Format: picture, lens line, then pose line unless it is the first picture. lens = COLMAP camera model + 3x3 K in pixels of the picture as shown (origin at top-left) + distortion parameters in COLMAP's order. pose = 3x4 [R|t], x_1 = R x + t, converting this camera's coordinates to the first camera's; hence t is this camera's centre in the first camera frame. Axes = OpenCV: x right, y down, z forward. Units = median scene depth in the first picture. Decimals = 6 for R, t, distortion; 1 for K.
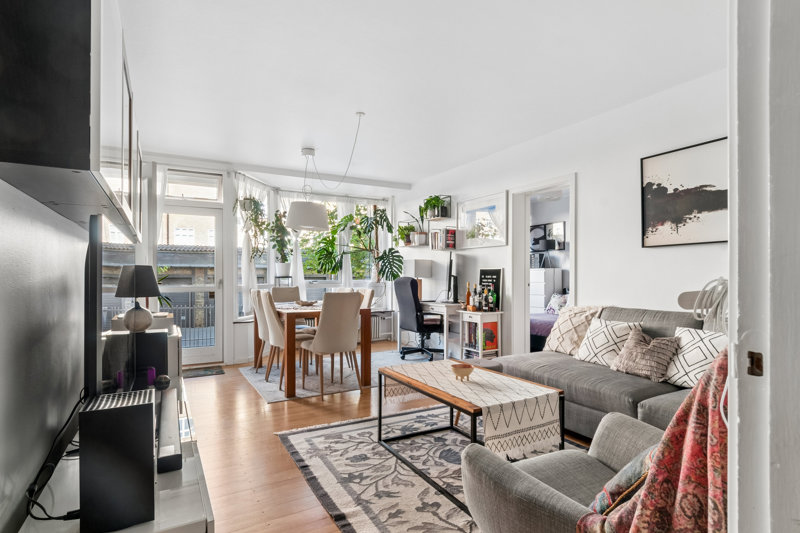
lens RADIAL K [[422.3, 0, 401.0], [0, 422.3, 277.0], [0, 0, 1]] dist [0.008798, -0.000713]
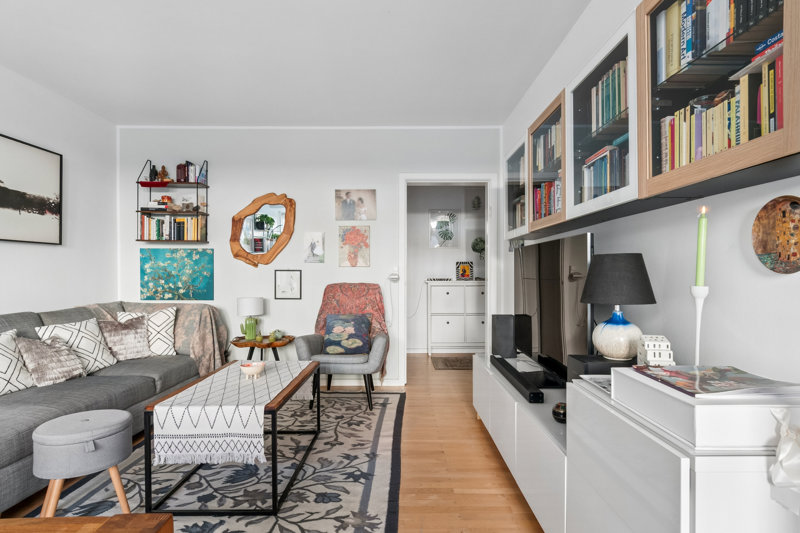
lens RADIAL K [[422.3, 0, 401.0], [0, 422.3, 277.0], [0, 0, 1]] dist [0.008798, -0.000713]
pose [[-0.872199, -0.002084, 0.489148, -0.611114], [0.003397, 0.999941, 0.010316, -0.003519], [-0.489140, 0.010659, -0.872140, 1.610446]]
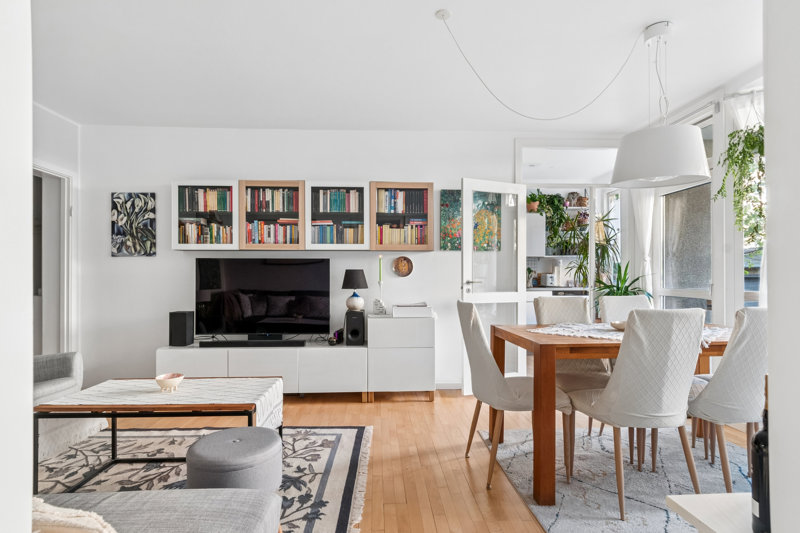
lens RADIAL K [[422.3, 0, 401.0], [0, 422.3, 277.0], [0, 0, 1]] dist [0.008798, -0.000713]
pose [[-0.447705, 0.002419, -0.894178, 0.700138], [-0.002498, 0.999989, 0.003956, -0.007847], [0.894178, 0.004004, -0.447694, 1.763092]]
